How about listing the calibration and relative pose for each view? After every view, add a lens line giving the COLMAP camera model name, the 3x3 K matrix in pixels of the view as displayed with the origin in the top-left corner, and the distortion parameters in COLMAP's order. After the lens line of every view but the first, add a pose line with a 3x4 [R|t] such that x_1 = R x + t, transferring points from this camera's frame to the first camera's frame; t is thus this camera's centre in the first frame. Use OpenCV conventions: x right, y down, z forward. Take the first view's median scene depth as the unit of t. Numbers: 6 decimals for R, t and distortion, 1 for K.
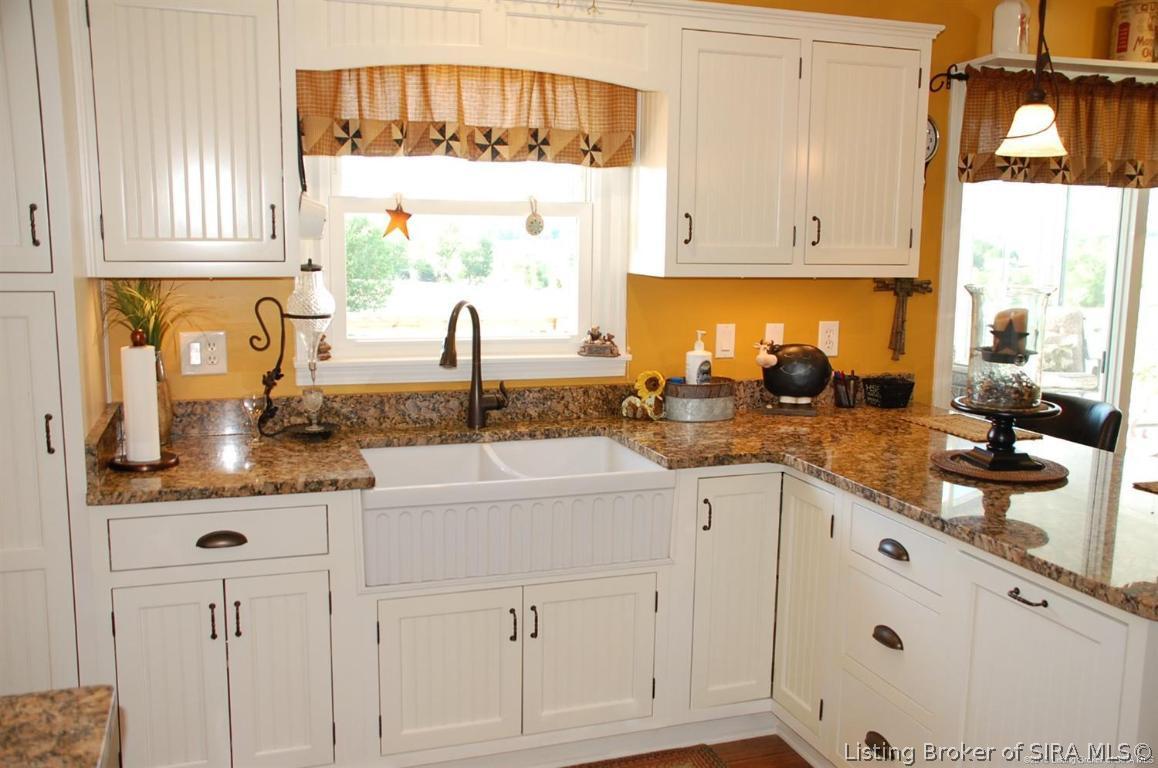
lens RADIAL K [[1020.3, 0, 574.4], [0, 1020.3, 386.0], [0, 0, 1]] dist [-0.000598, 0.056222]
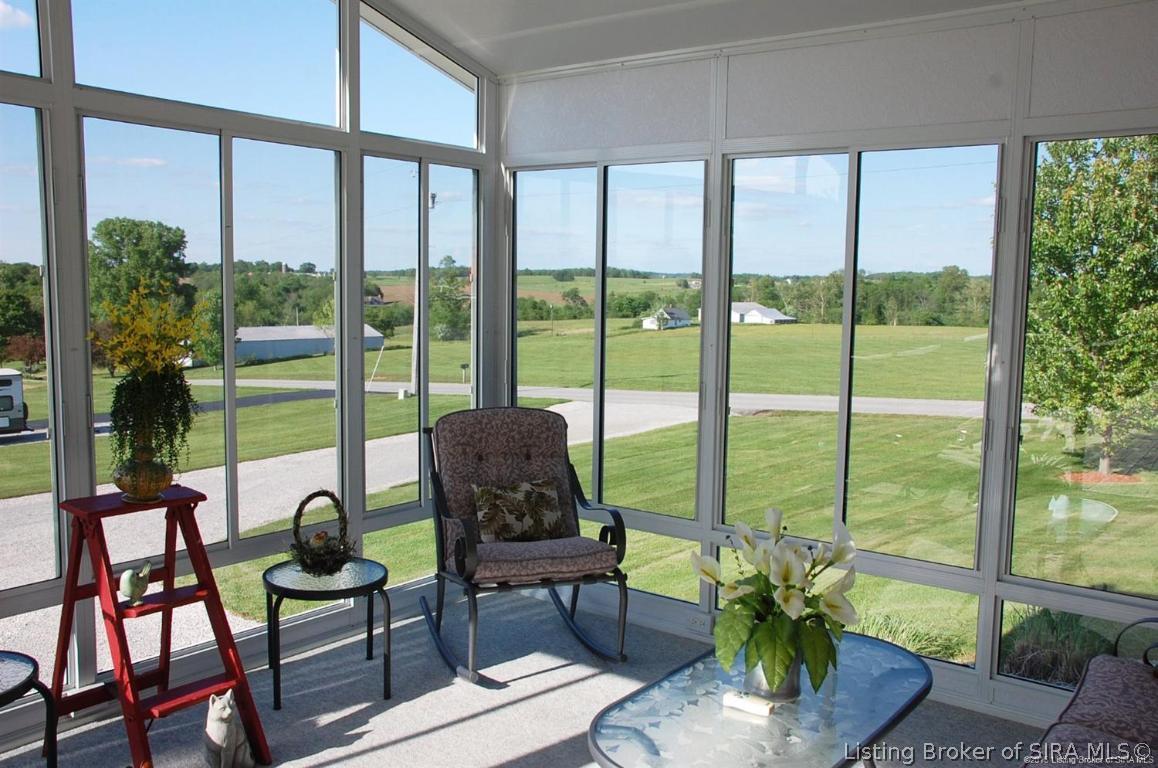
lens RADIAL K [[1020.3, 0, 580.2], [0, 1020.3, 386.0], [0, 0, 1]] dist [-0.000598, 0.056222]
pose [[0.828974, -0.056815, 0.556393, 0.585241], [0.075890, 0.997053, -0.011257, -0.230178], [-0.554114, 0.051557, 0.830843, 1.563319]]
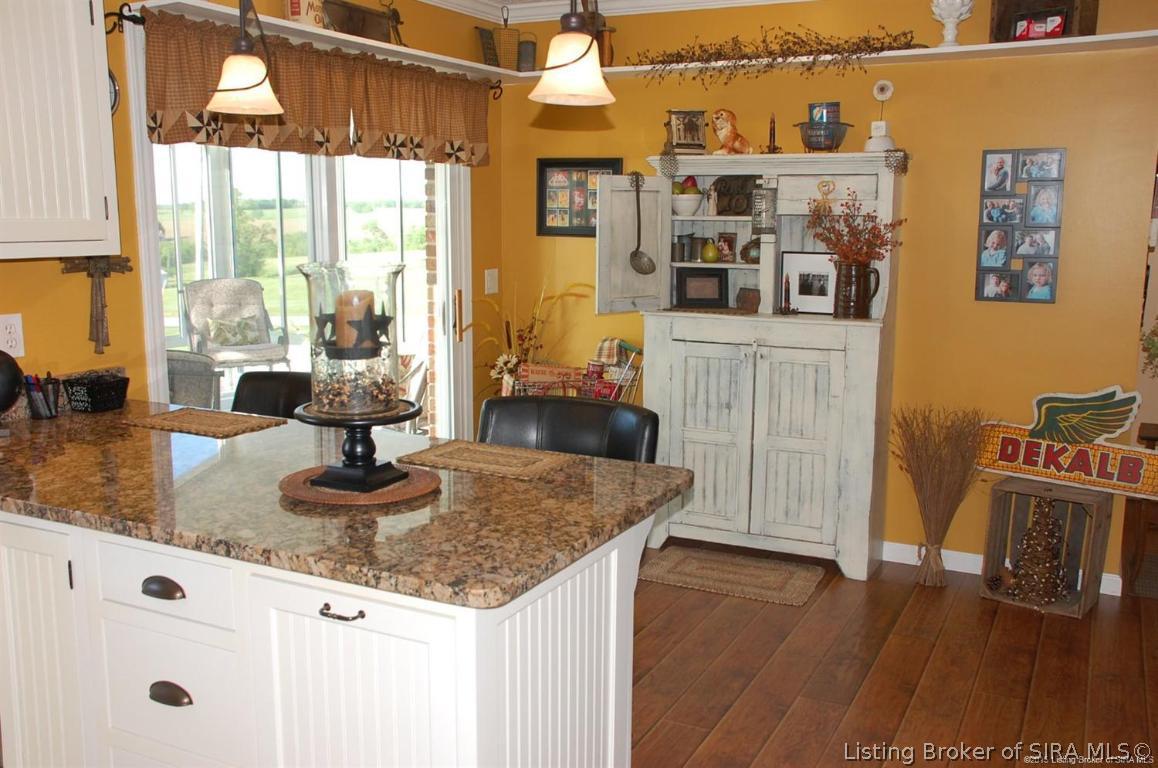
lens RADIAL K [[1077.5, 0, 574.1], [0, 1077.5, 385.4], [0, 0, 1]] dist [0.016679, 0.000000]
pose [[0.723937, -0.122634, 0.678879, -0.011533], [0.110376, 0.991986, 0.061492, -0.012451], [-0.680979, 0.030415, 0.731671, 0.094843]]
